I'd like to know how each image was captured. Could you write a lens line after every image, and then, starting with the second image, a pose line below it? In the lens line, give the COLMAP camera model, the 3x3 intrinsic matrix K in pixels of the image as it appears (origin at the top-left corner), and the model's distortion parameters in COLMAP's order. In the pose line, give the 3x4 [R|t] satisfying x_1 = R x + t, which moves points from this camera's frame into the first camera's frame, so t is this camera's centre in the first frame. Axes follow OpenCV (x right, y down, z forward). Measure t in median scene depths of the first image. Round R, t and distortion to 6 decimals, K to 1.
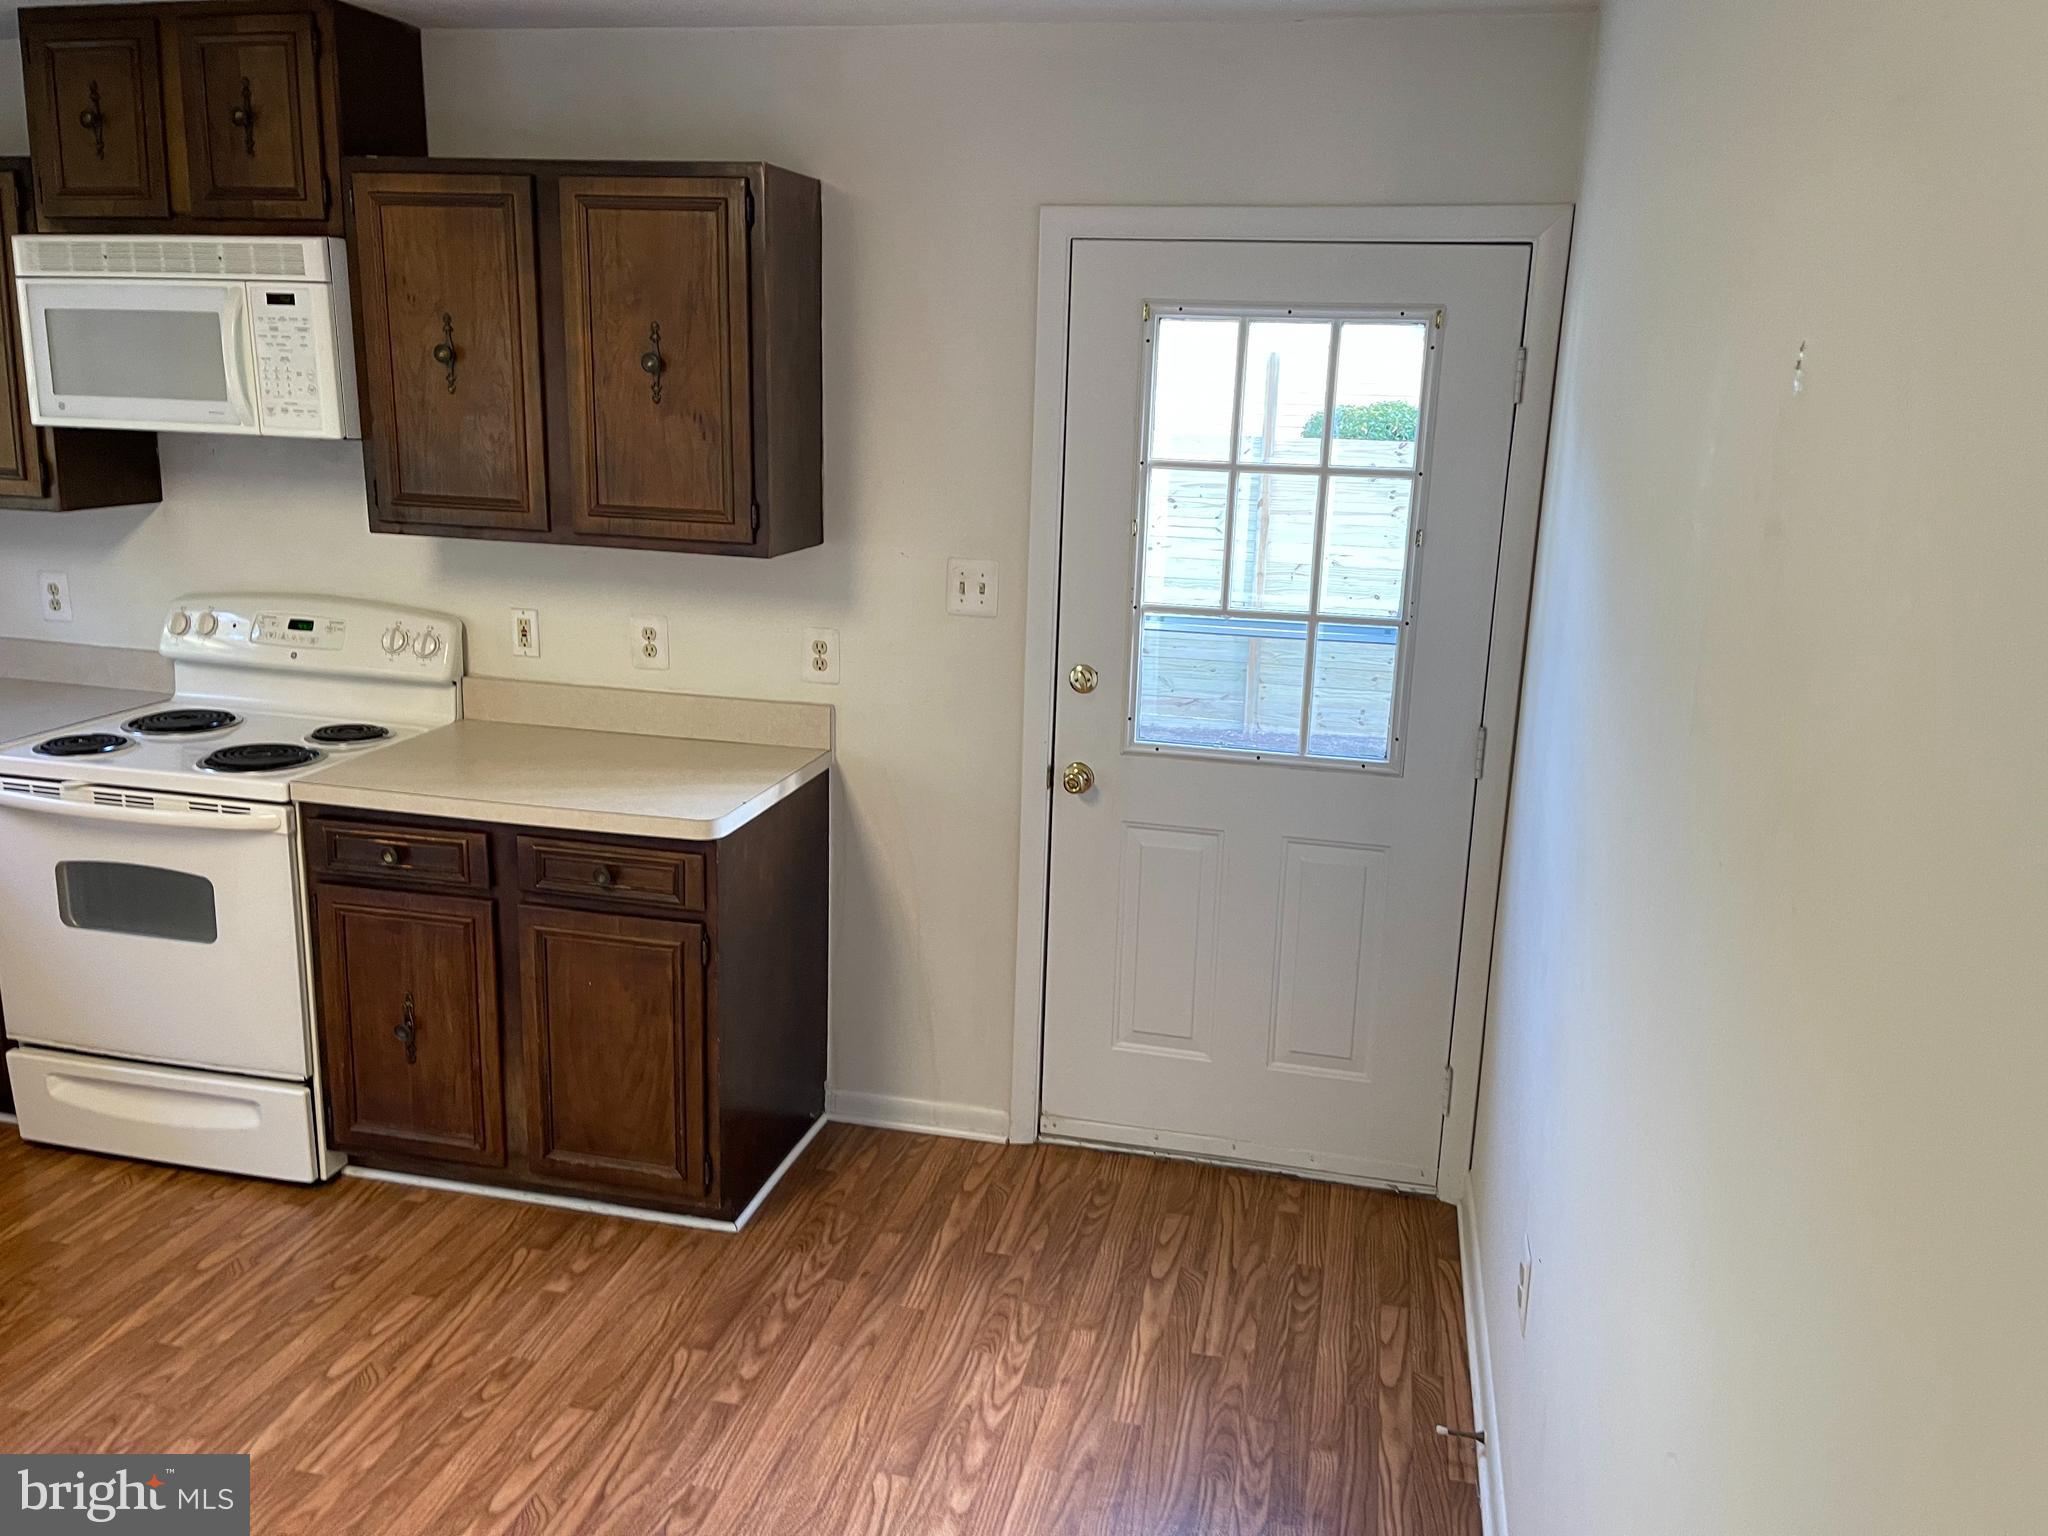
lens RADIAL K [[1548.0, 0, 1036.1], [0, 1548.0, 748.5], [0, 0, 1]] dist [0.059889, -0.071387]
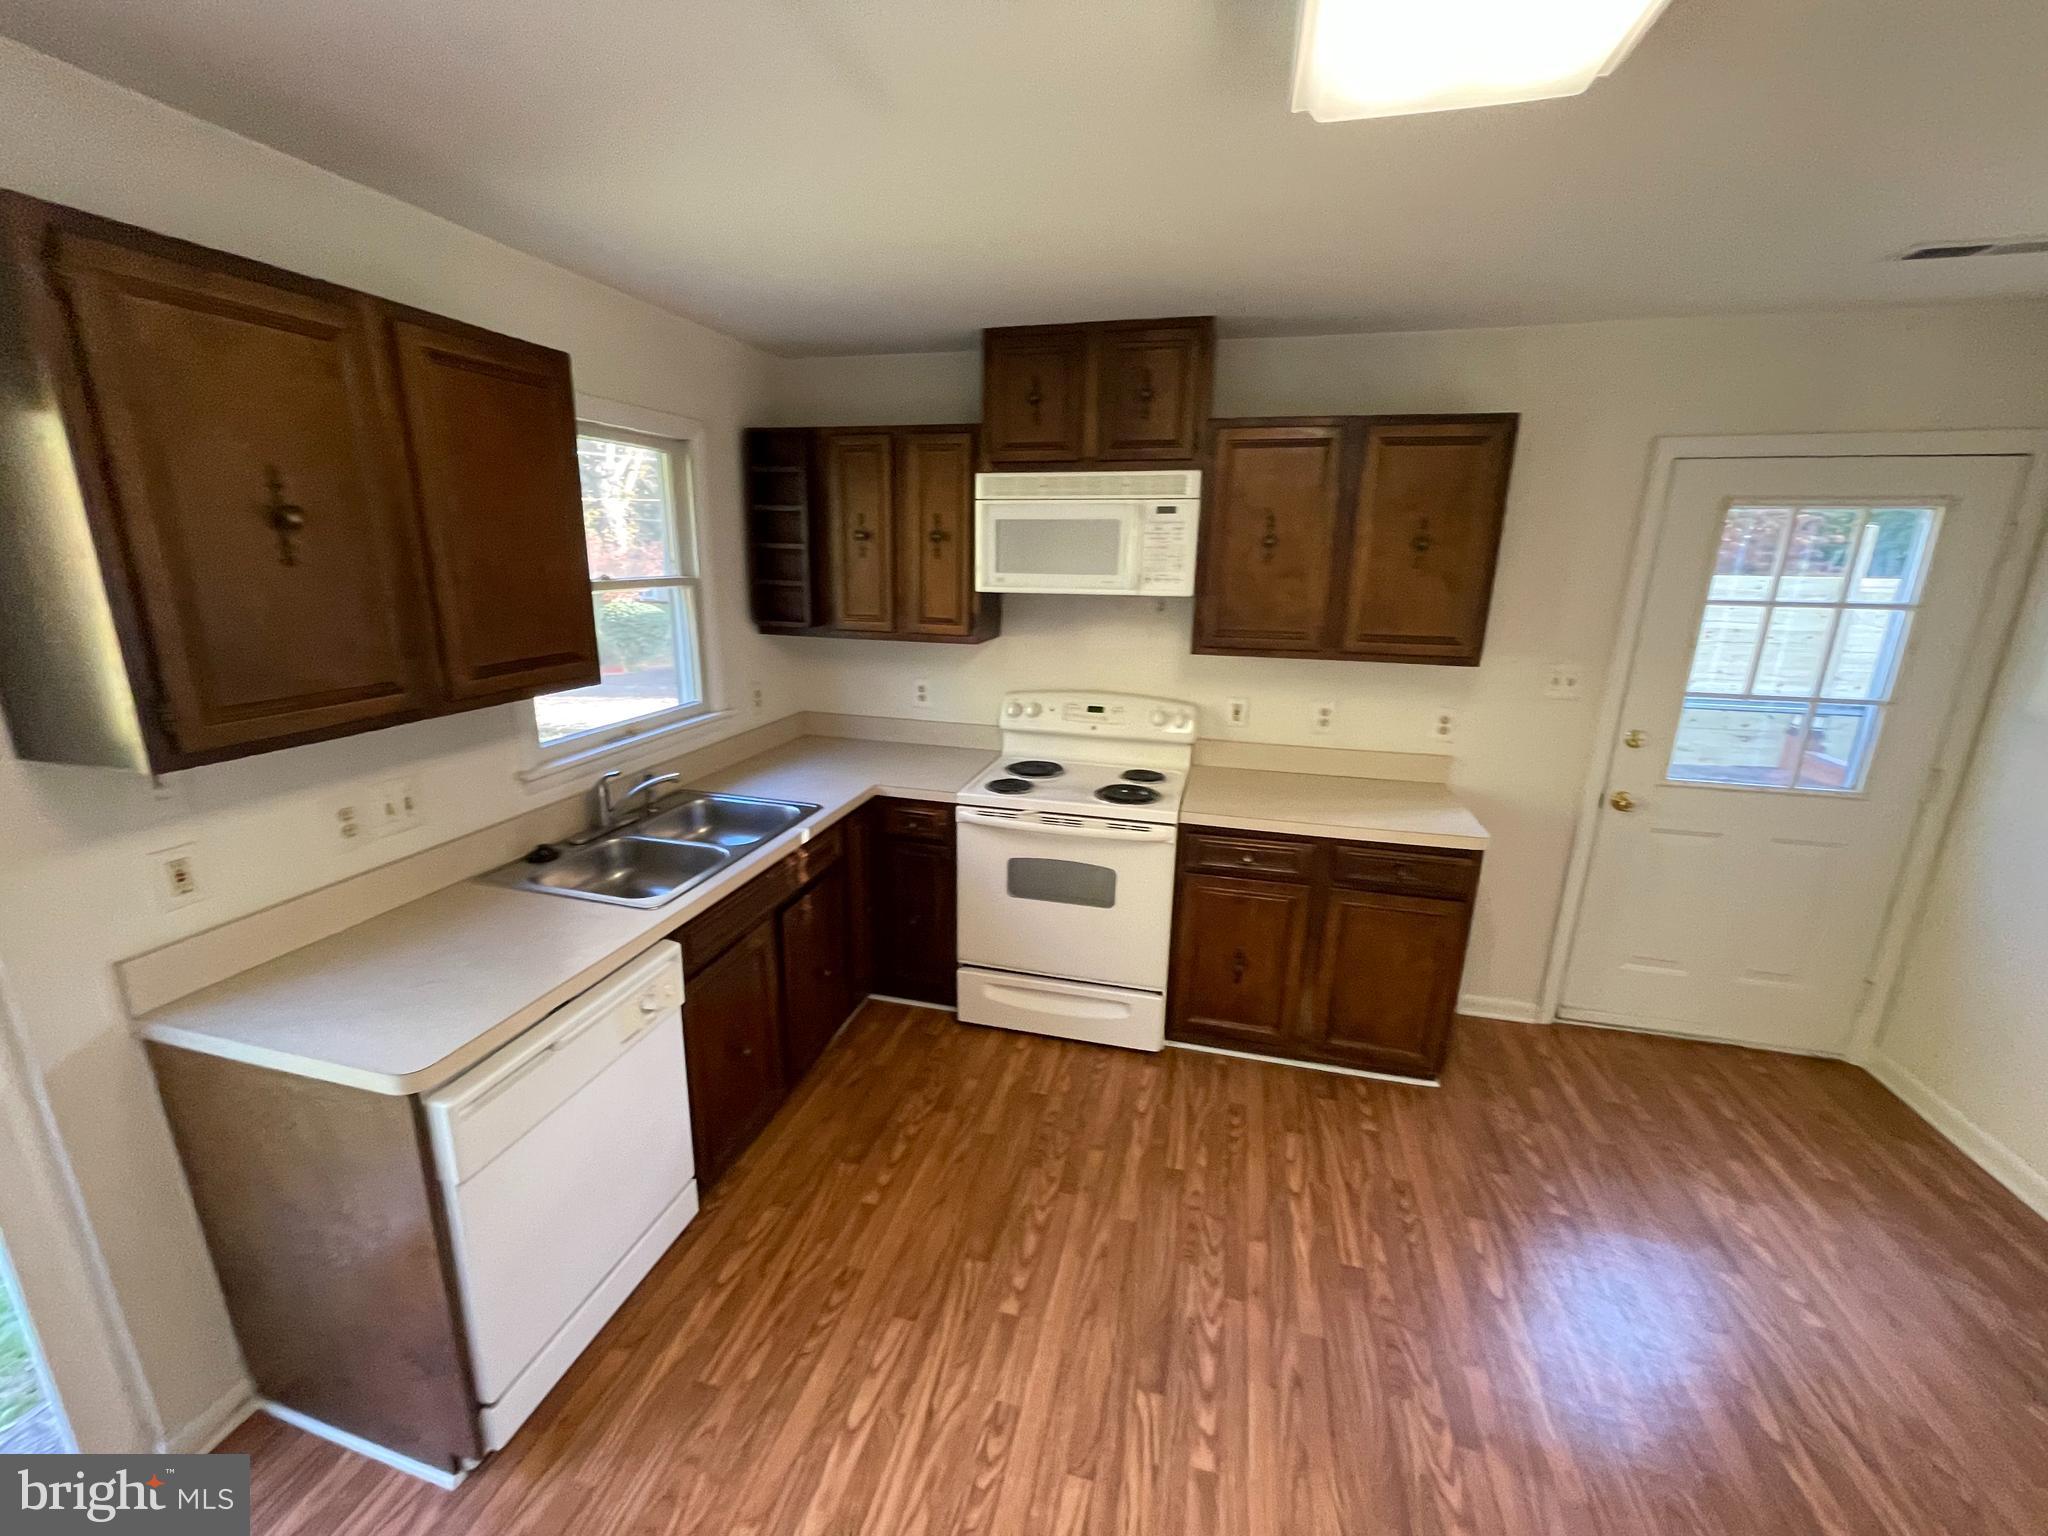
lens RADIAL K [[826.9, 0, 1014.6], [0, 826.9, 767.1], [0, 0, 1]] dist [-0.004334, 0.001694]
pose [[0.999133, -0.009249, -0.040588, -0.595920], [0.010183, 0.999686, 0.022881, -0.043982], [0.040364, -0.023274, 0.998914, 0.140708]]
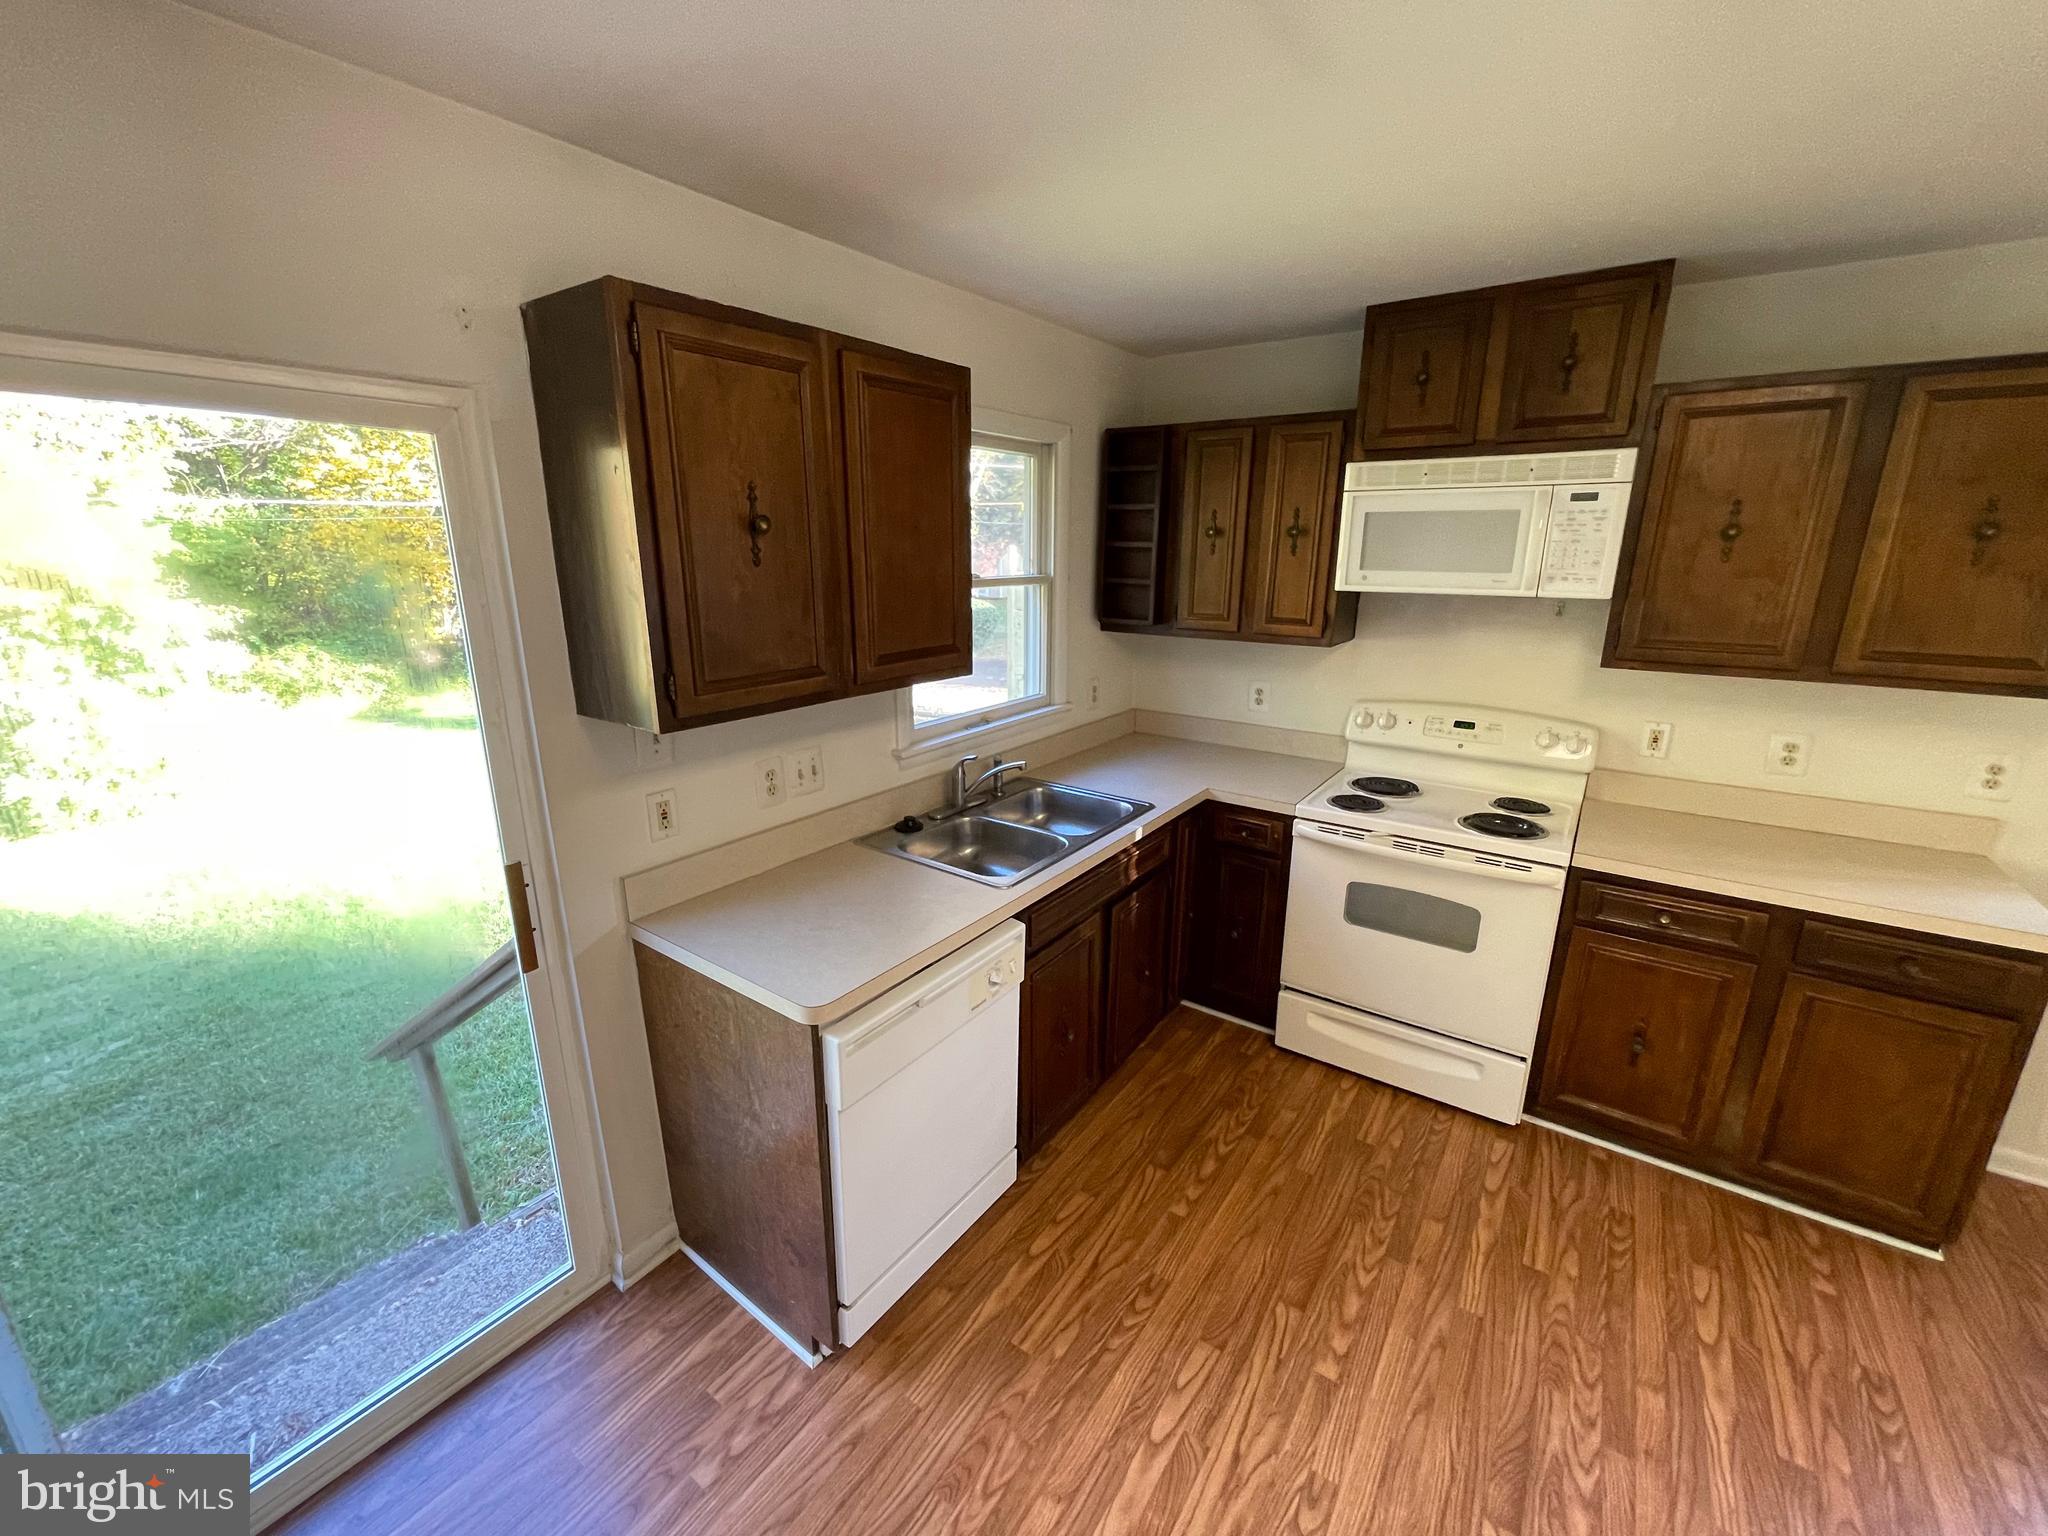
lens RADIAL K [[826.9, 0, 1015.7], [0, 826.9, 767.9], [0, 0, 1]] dist [-0.004334, 0.001694]
pose [[0.919024, 0.071962, -0.387579, -0.632839], [-0.062937, 0.997370, 0.035945, -0.046040], [0.389146, -0.008641, 0.921136, 0.144892]]
